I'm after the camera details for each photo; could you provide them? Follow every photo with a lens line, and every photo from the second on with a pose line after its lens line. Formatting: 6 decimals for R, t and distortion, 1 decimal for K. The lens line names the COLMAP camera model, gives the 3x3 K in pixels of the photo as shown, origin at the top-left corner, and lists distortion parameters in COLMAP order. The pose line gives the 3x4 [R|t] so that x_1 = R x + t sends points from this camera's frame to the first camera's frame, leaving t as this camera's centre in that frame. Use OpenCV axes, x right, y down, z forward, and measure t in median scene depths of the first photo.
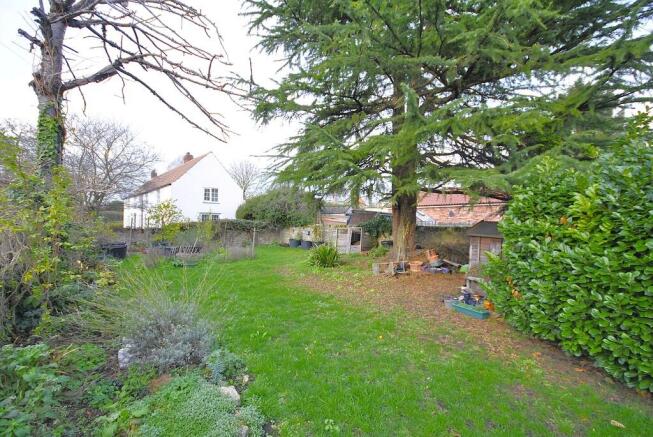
lens RADIAL K [[287.5, 0, 330.3], [0, 287.5, 220.9], [0, 0, 1]] dist [0.004957, -0.015023]
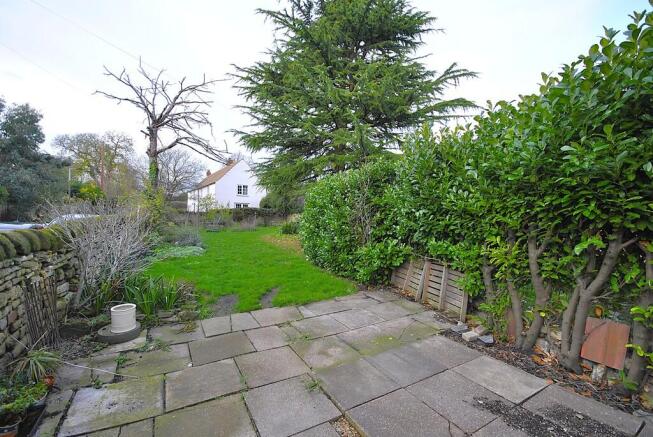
lens RADIAL K [[287.5, 0, 330.3], [0, 287.5, 220.9], [0, 0, 1]] dist [0.004957, -0.015023]
pose [[0.984944, 0.023742, -0.171233, 0.276136], [-0.019092, 0.999404, 0.028749, 0.011843], [0.171814, -0.025047, 0.984811, -0.341224]]
